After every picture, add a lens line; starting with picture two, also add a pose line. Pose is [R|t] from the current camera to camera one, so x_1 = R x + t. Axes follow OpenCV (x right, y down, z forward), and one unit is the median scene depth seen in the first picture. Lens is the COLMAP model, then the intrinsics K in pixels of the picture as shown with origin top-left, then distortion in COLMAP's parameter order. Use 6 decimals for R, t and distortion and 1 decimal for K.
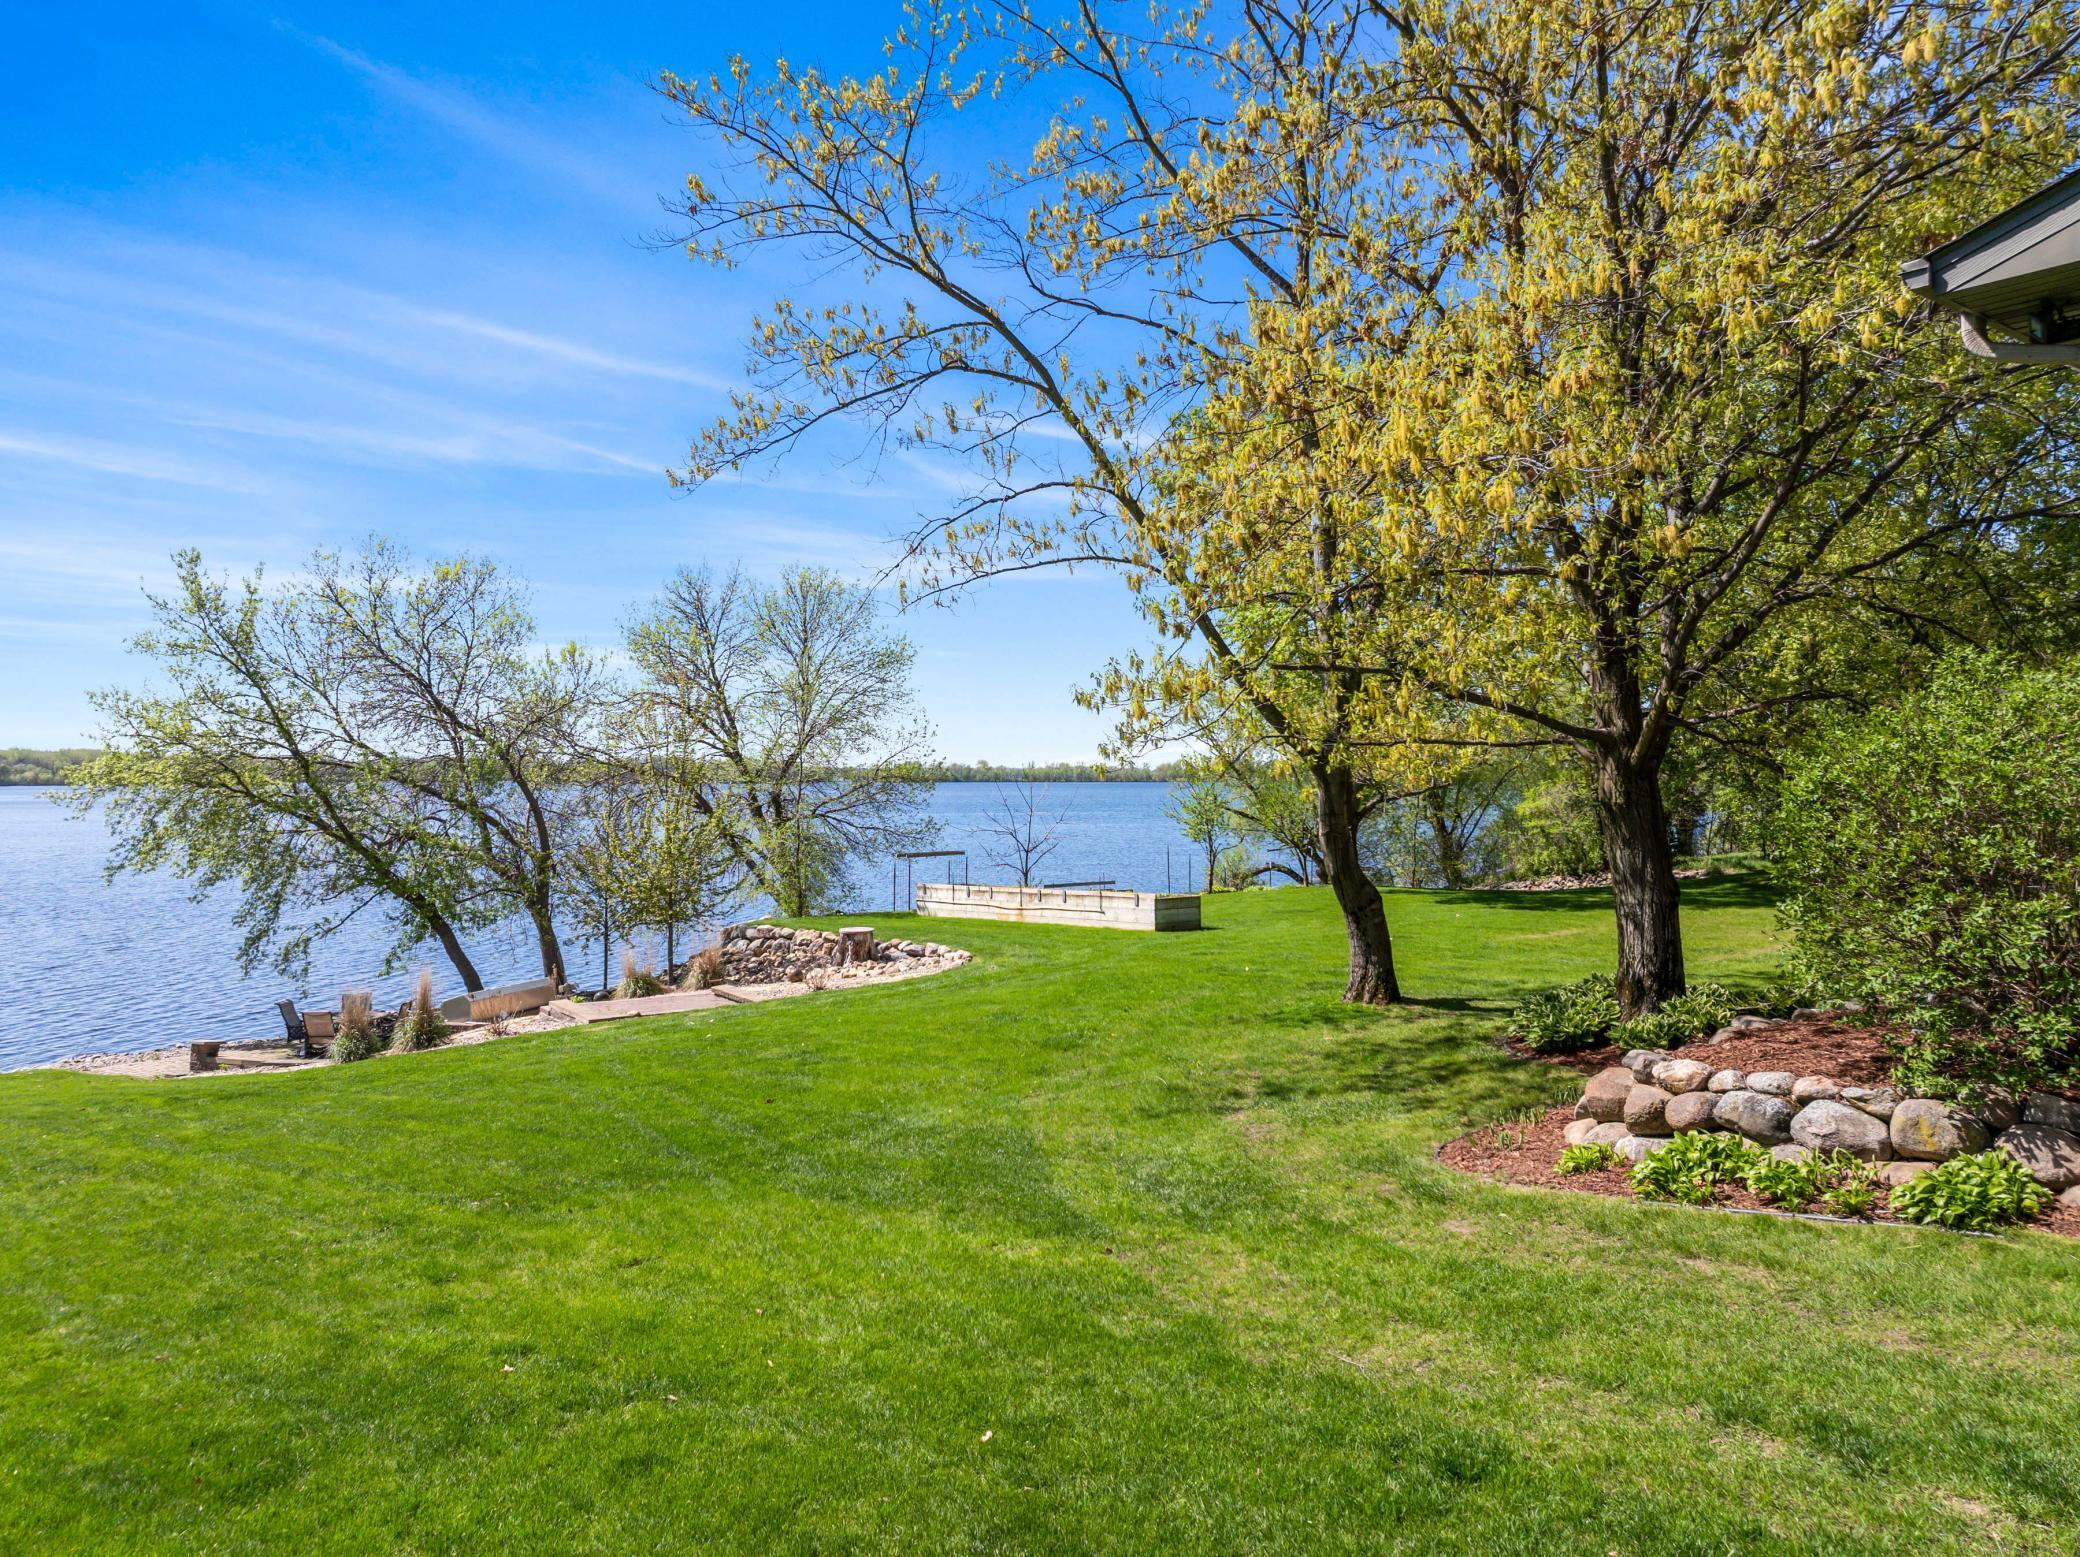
lens RADIAL K [[1438.7, 0, 1050.4], [0, 1438.7, 771.7], [0, 0, 1]] dist [-0.026476, 0.000131]
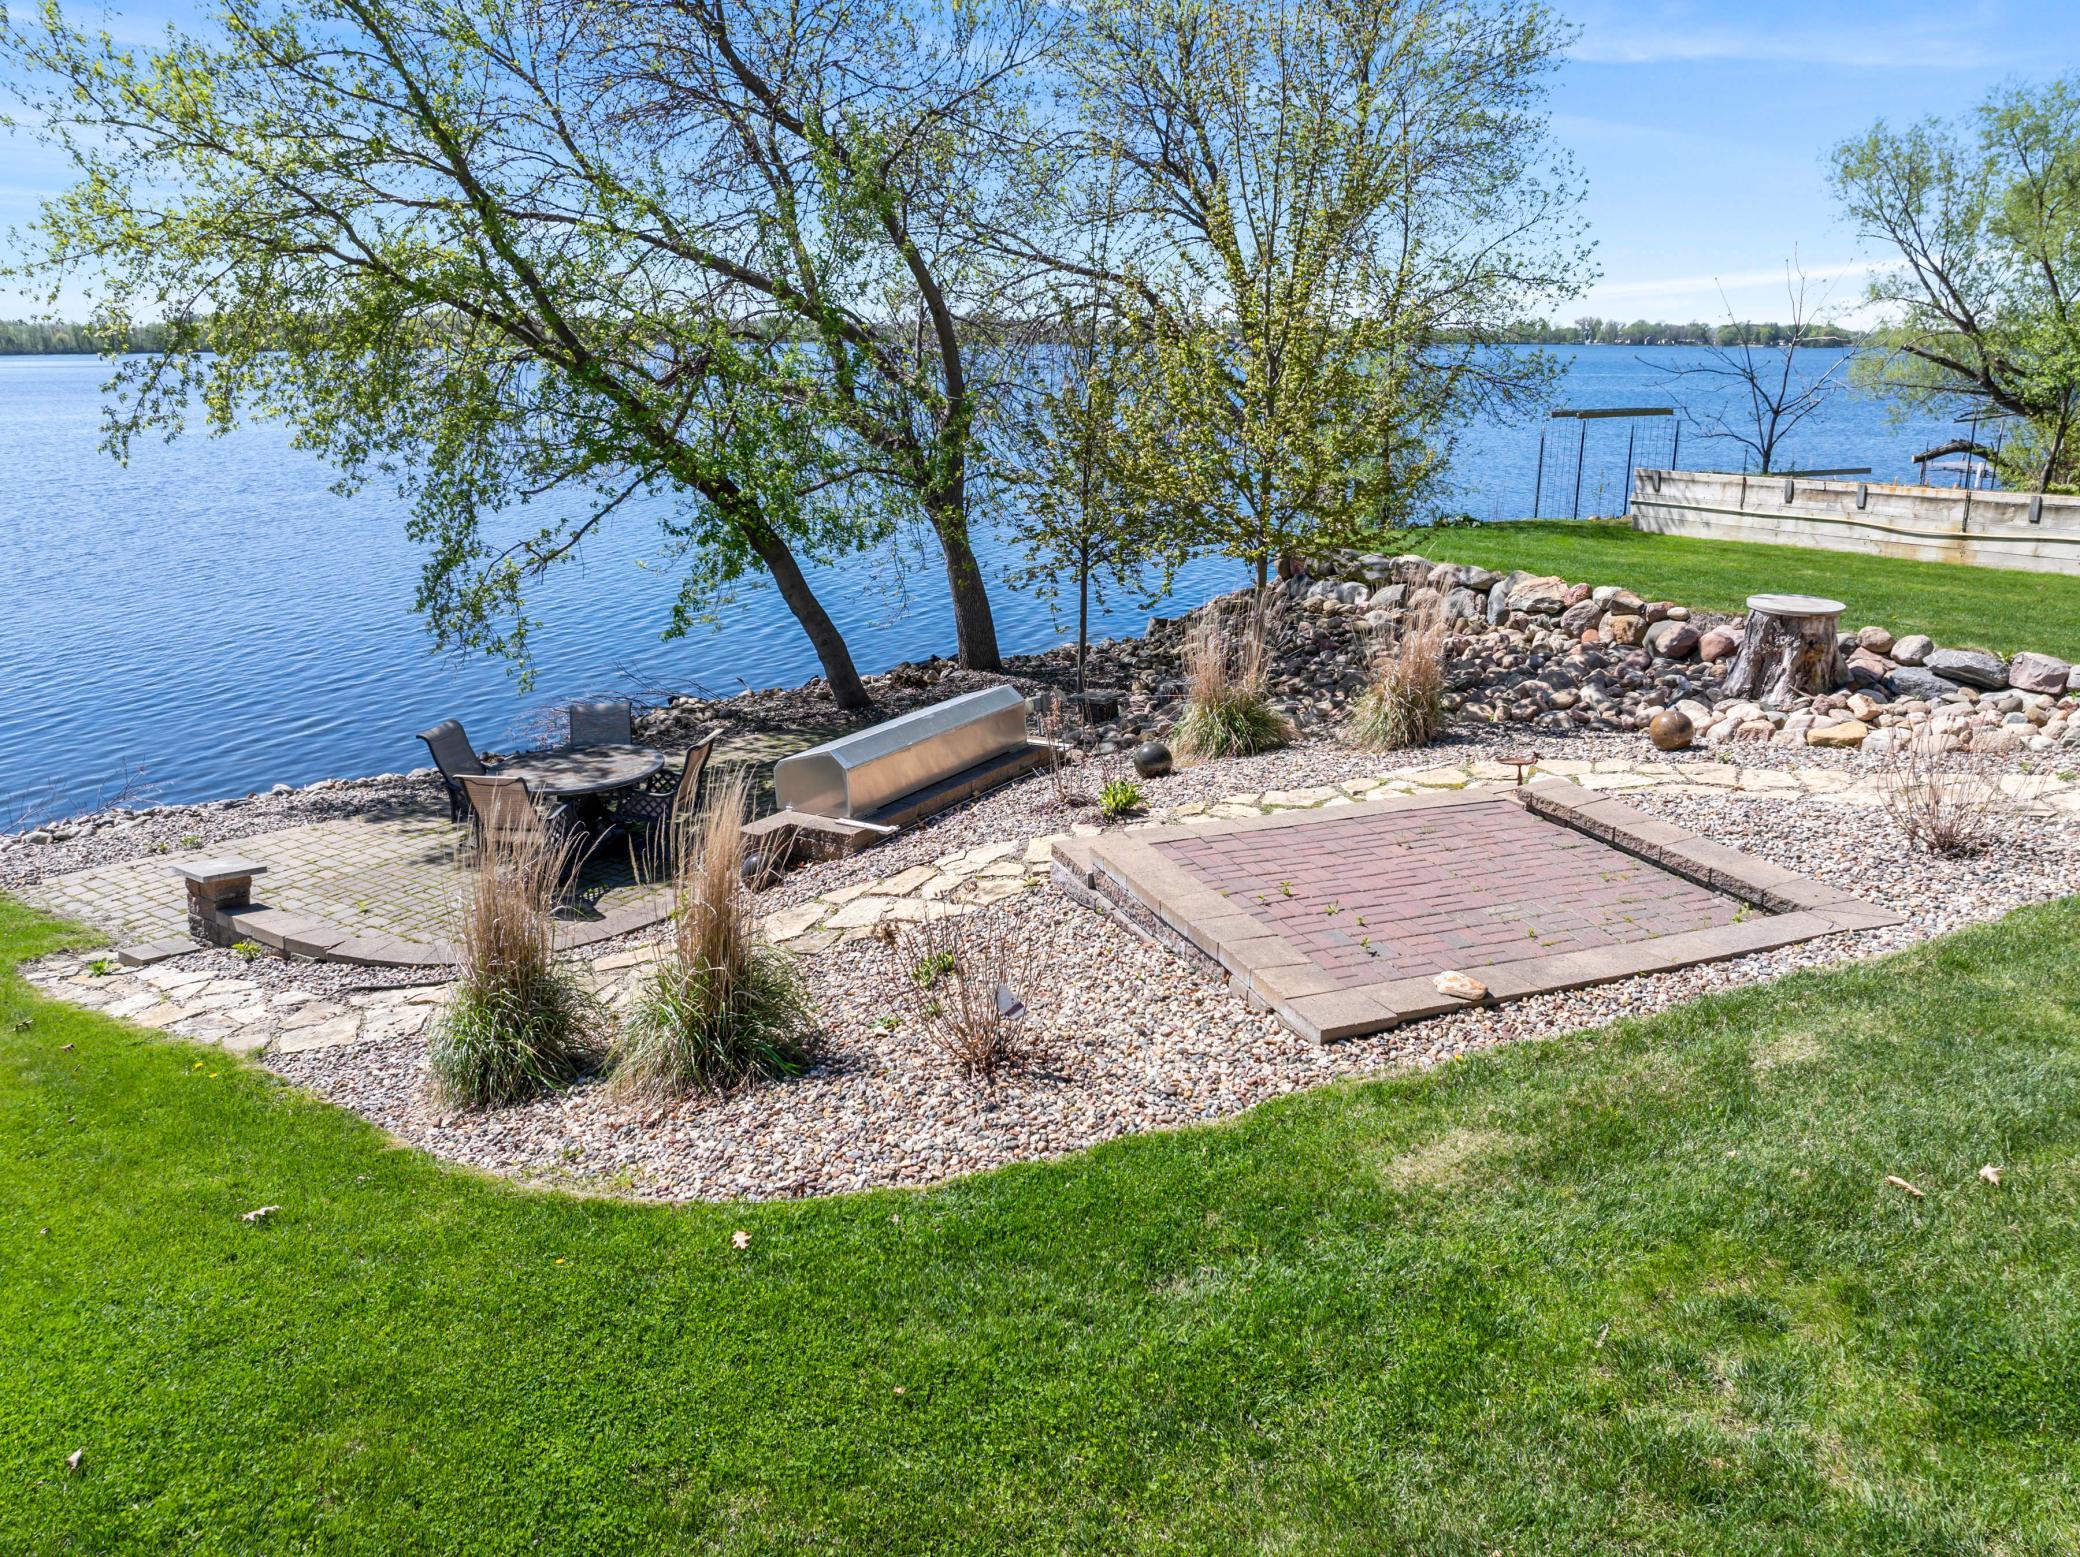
lens RADIAL K [[1438.7, 0, 1050.4], [0, 1438.7, 771.7], [0, 0, 1]] dist [-0.026476, 0.000131]
pose [[0.975982, 0.062538, -0.208681, -0.222245], [0.001183, 0.956374, 0.292142, 0.037459], [0.217847, -0.285372, 0.933330, 0.534408]]
